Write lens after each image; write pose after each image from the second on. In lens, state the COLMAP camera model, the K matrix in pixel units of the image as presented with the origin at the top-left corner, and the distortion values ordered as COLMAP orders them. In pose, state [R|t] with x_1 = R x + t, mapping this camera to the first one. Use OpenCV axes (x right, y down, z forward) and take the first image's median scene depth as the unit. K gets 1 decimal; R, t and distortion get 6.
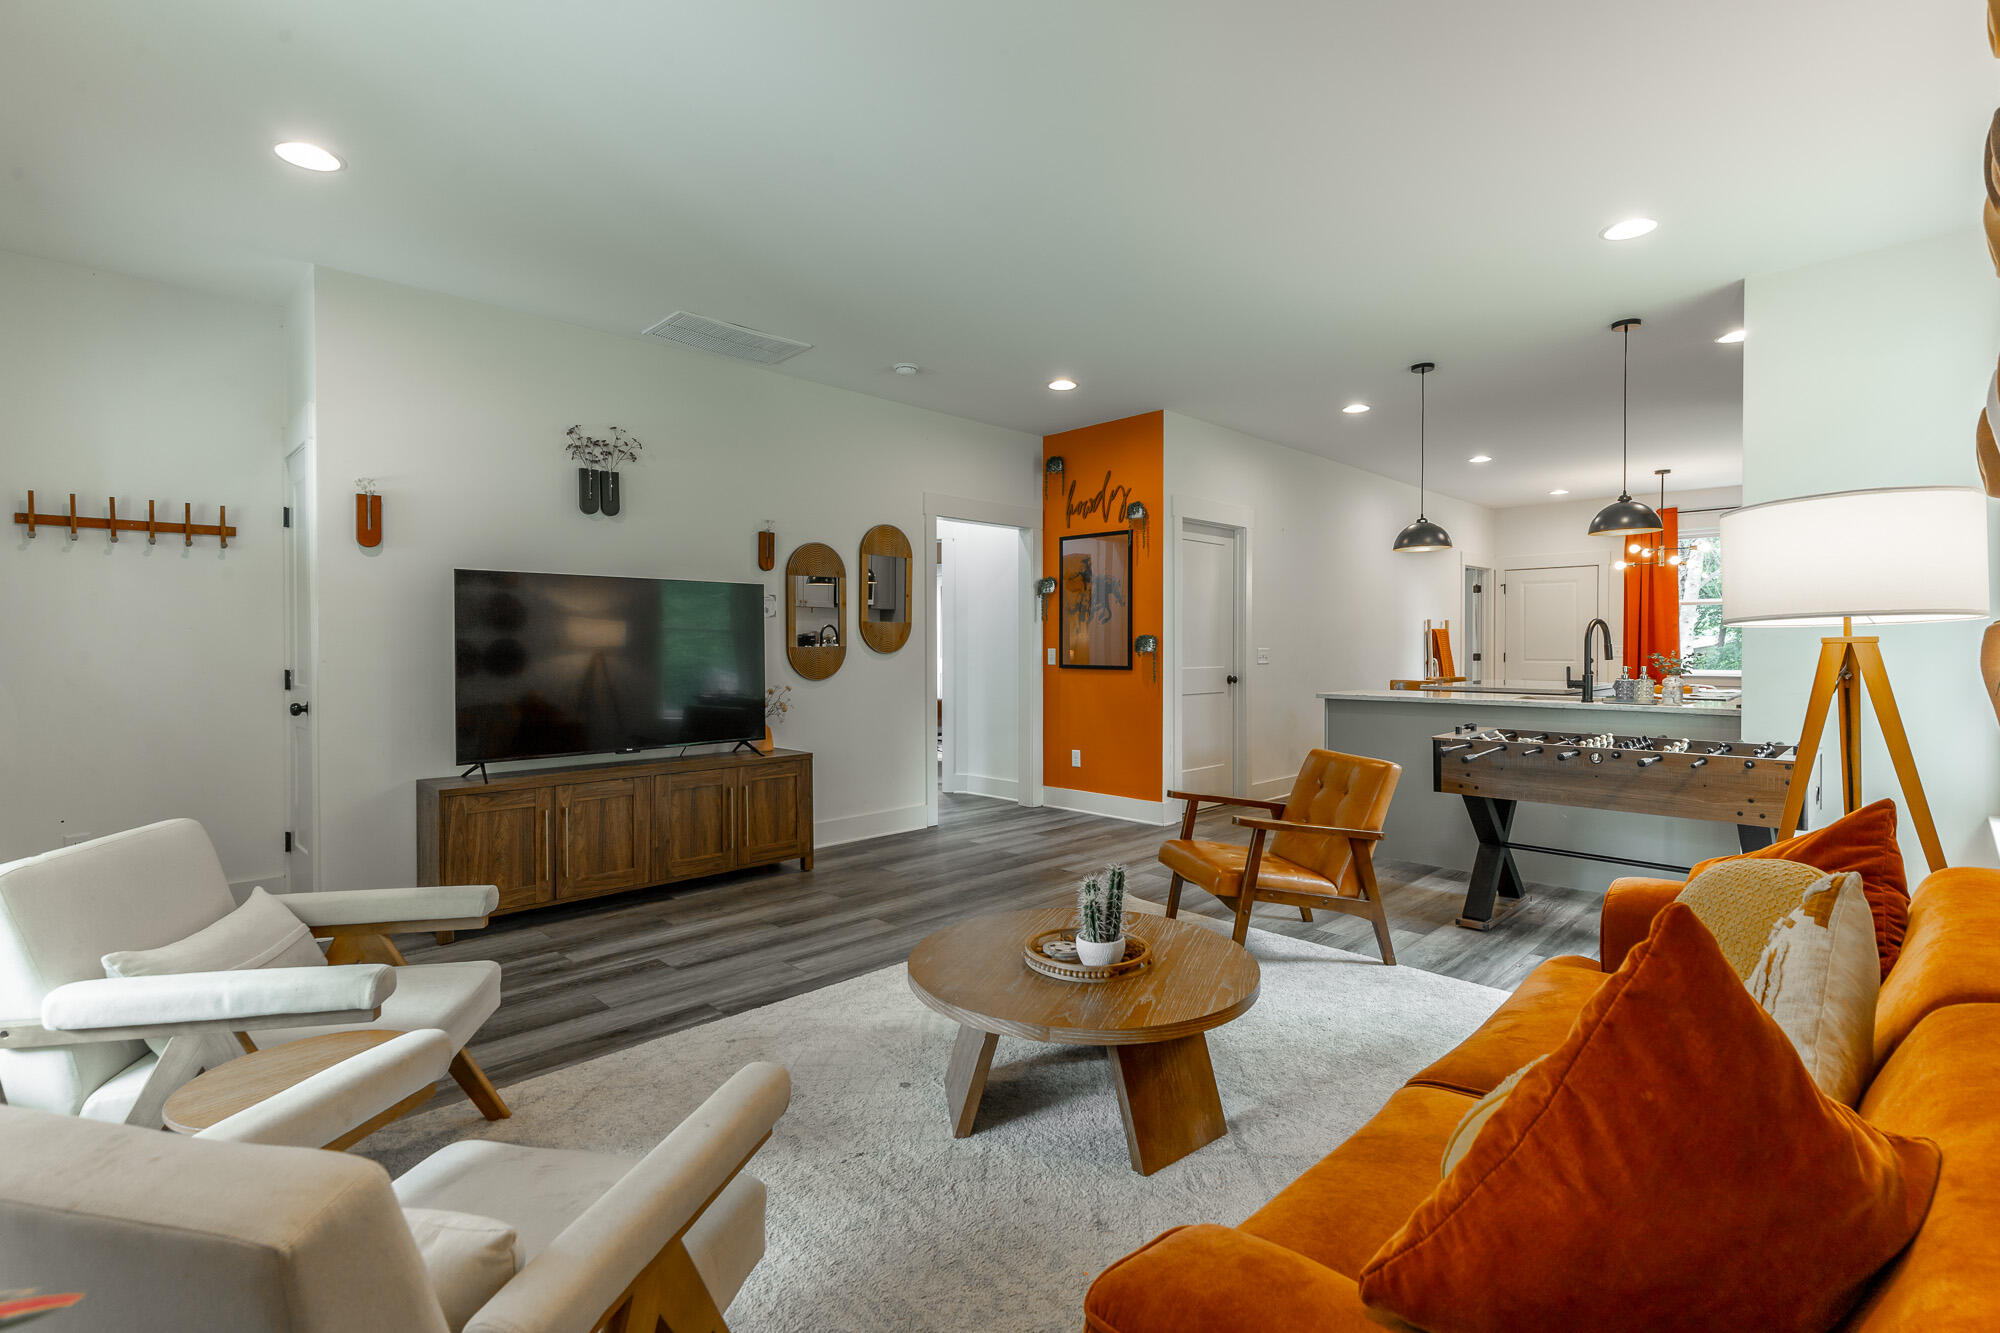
lens RADIAL K [[922.1, 0, 1000.0], [0, 922.1, 666.5], [0, 0, 1]] dist [0.001536, 0.000364]
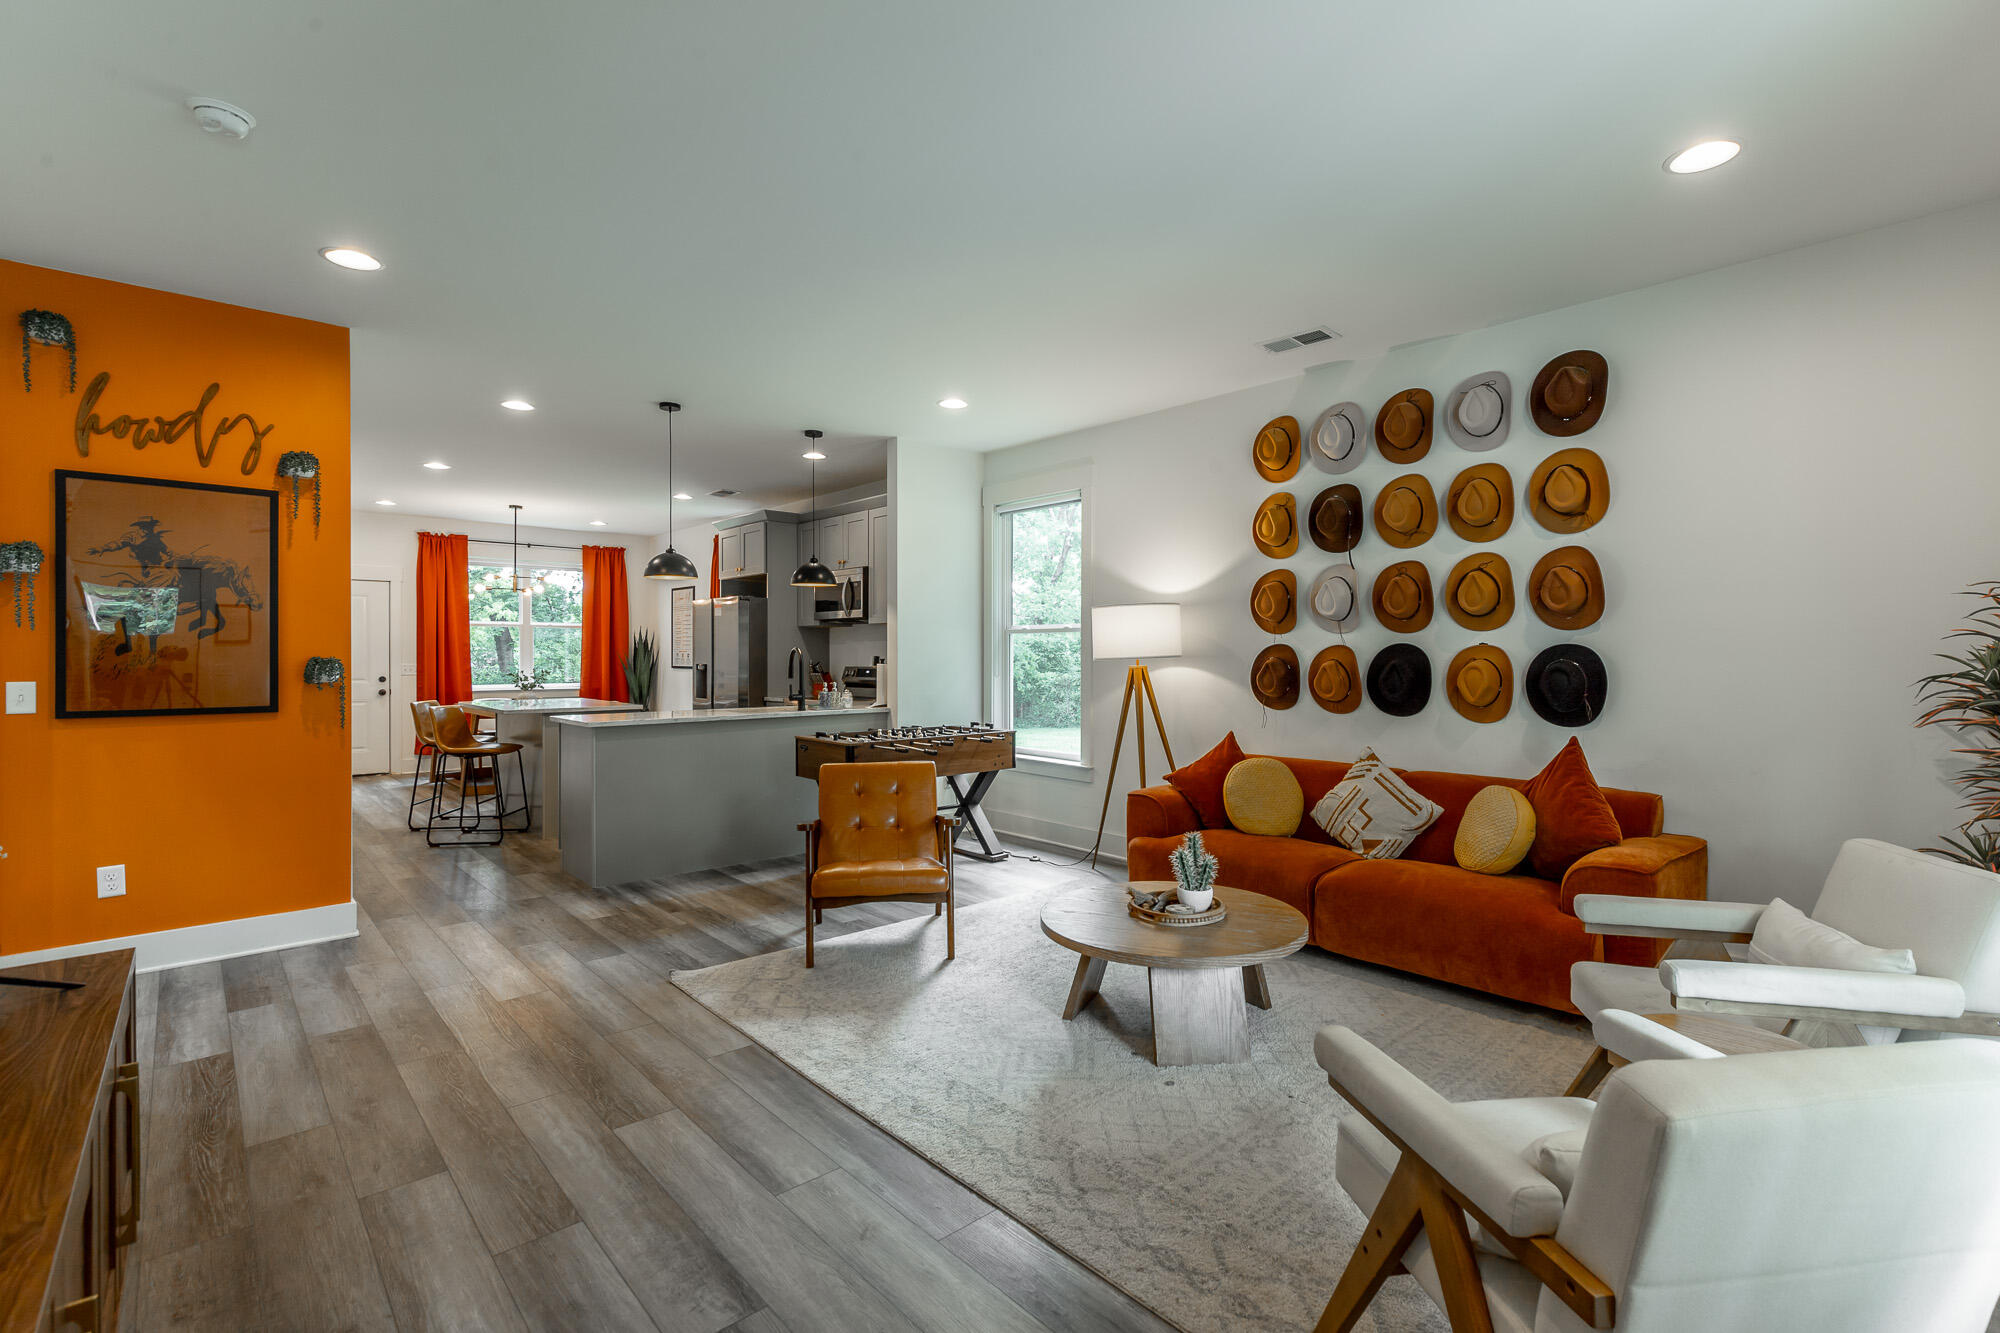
lens RADIAL K [[924.3, 0, 1038.4], [0, 924.3, 660.0], [0, 0, 1]] dist [0.019052, 0.000163]
pose [[0.015063, -0.003350, 0.999881, -0.499670], [0.023312, 0.999724, 0.002999, -0.021719], [-0.999615, 0.023264, 0.015137, 0.470135]]
